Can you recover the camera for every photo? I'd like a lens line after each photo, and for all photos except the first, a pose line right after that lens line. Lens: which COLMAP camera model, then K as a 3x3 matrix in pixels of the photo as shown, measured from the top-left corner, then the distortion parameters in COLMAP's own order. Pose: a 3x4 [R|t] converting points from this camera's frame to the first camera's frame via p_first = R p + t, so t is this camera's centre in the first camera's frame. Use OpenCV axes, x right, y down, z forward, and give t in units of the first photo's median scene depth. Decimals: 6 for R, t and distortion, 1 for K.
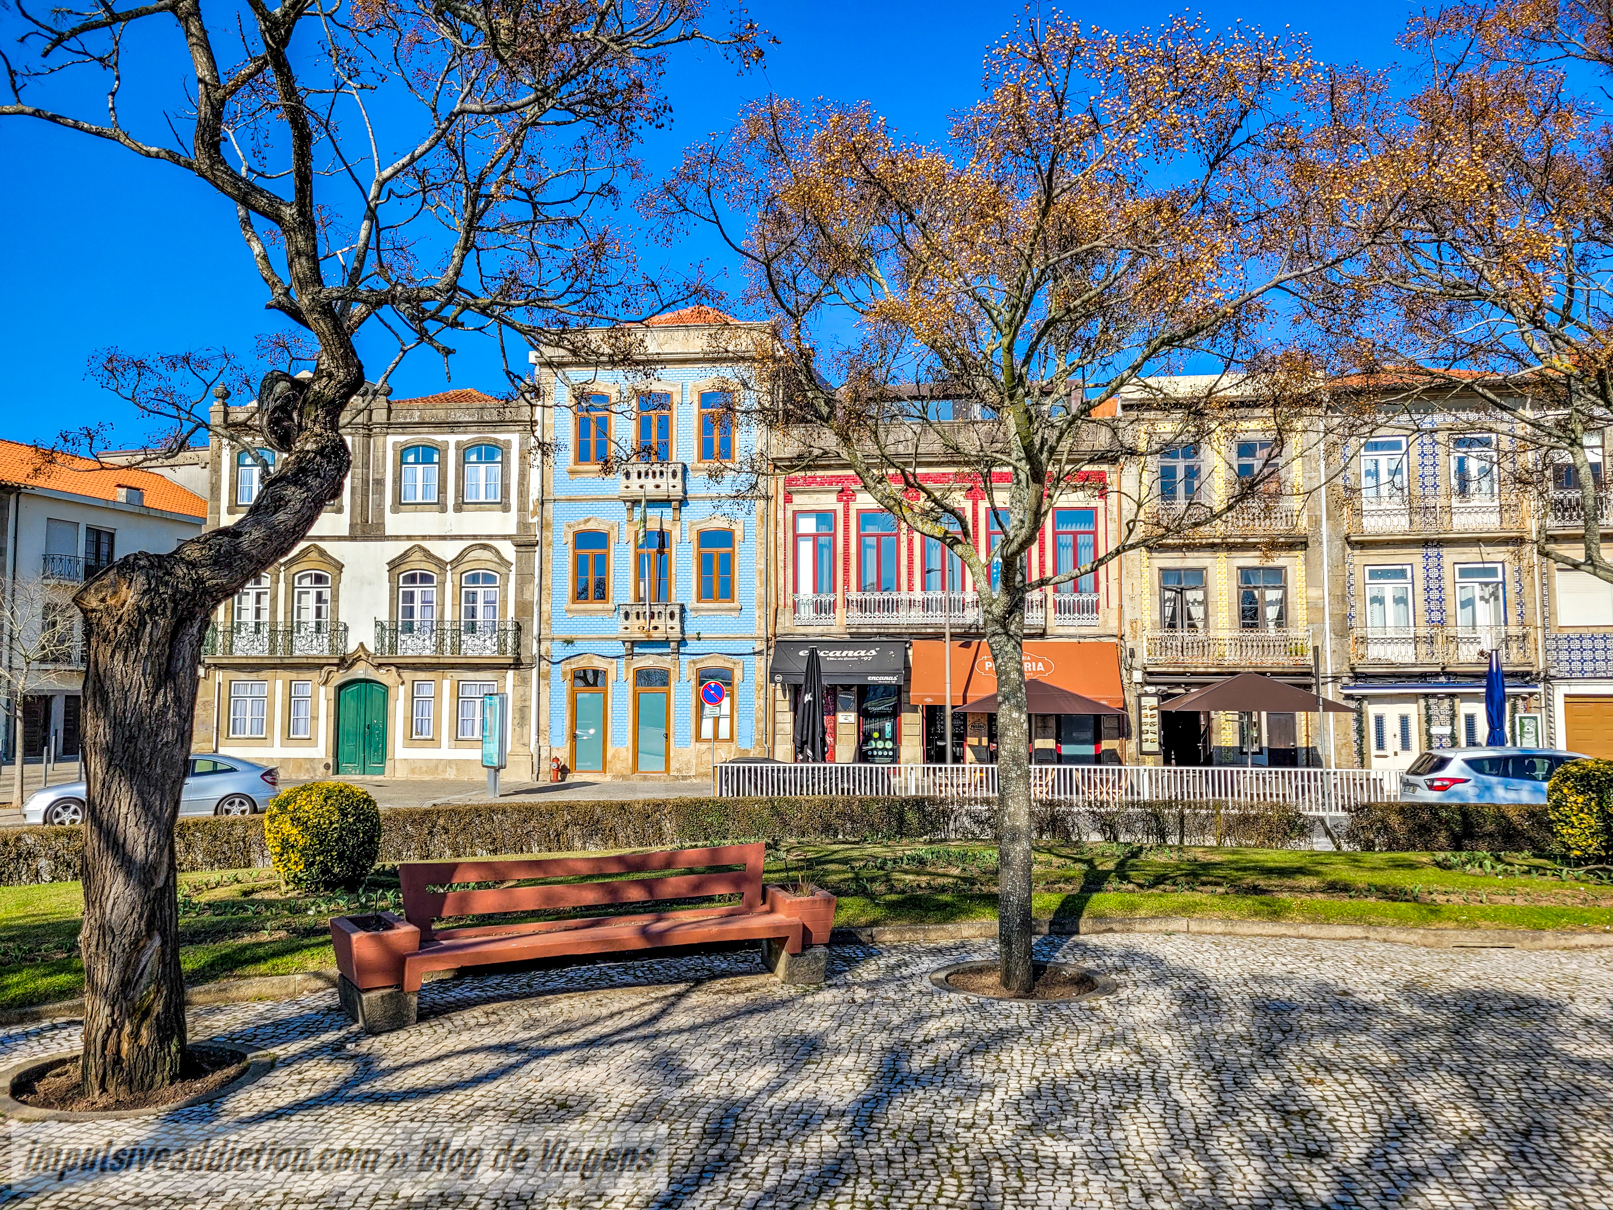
lens RADIAL K [[1239.5, 0, 806.5], [0, 1239.5, 605.0], [0, 0, 1]] dist [0.058957, -0.001504]
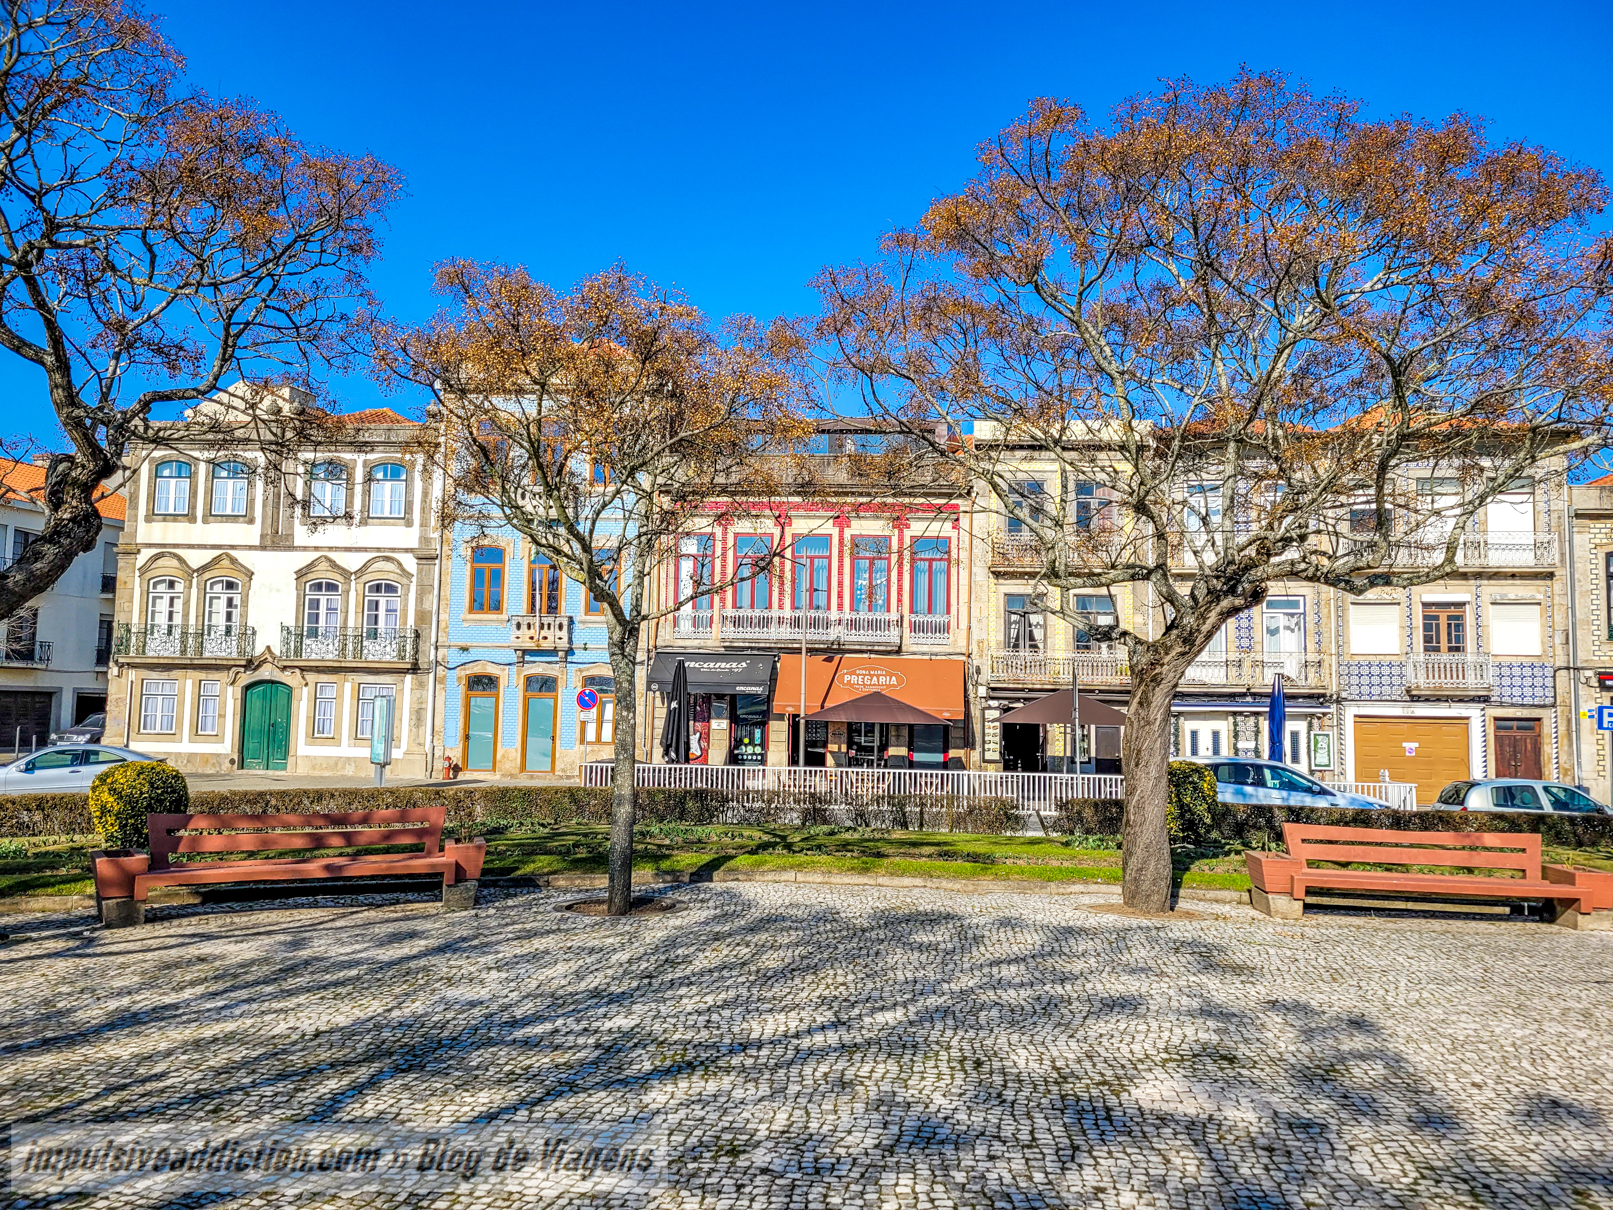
lens RADIAL K [[1223.4, 0, 806.5], [0, 1223.4, 605.0], [0, 0, 1]] dist [0.077320, -0.063409]
pose [[0.999109, 0.022376, 0.035790, 0.067695], [-0.022035, 0.999708, -0.009898, -0.004715], [-0.036001, 0.009101, 0.999310, -0.077454]]
